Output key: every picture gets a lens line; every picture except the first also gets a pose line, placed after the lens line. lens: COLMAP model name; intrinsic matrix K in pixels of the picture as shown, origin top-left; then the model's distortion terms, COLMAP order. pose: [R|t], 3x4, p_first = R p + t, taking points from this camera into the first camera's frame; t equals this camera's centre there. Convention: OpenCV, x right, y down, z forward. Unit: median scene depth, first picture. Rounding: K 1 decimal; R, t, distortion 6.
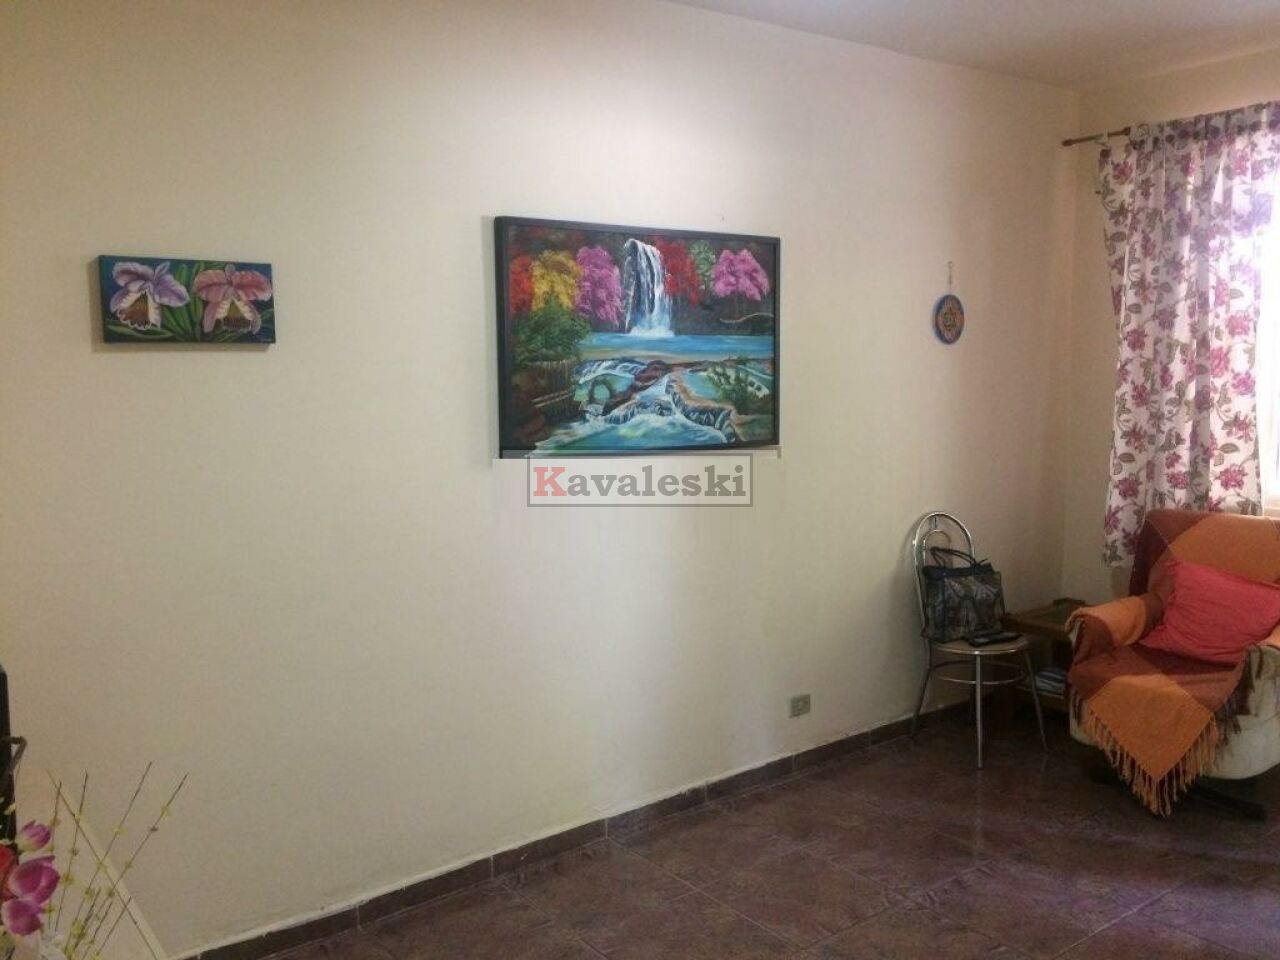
lens RADIAL K [[1085.1, 0, 640.0], [0, 1085.1, 478.7], [0, 0, 1]] dist [0.010148, 0.004035]
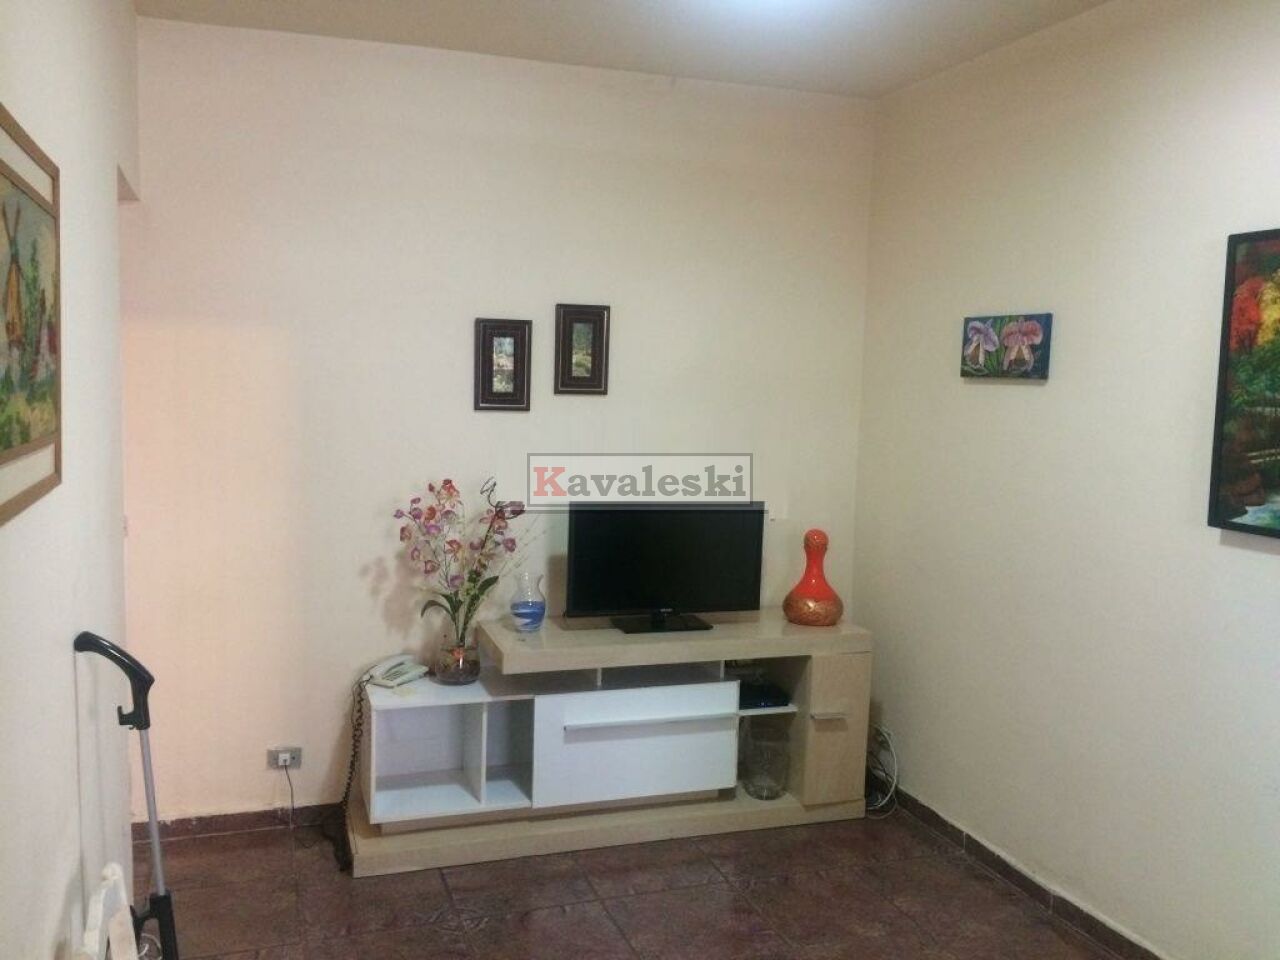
lens RADIAL K [[1085.1, 0, 639.1], [0, 1085.1, 480.8], [0, 0, 1]] dist [0.010148, 0.004035]
pose [[-0.302522, 0.100495, -0.947830, 0.854211], [-0.125629, 0.981546, 0.144167, -0.118310], [0.944827, 0.162689, -0.284314, 0.843862]]
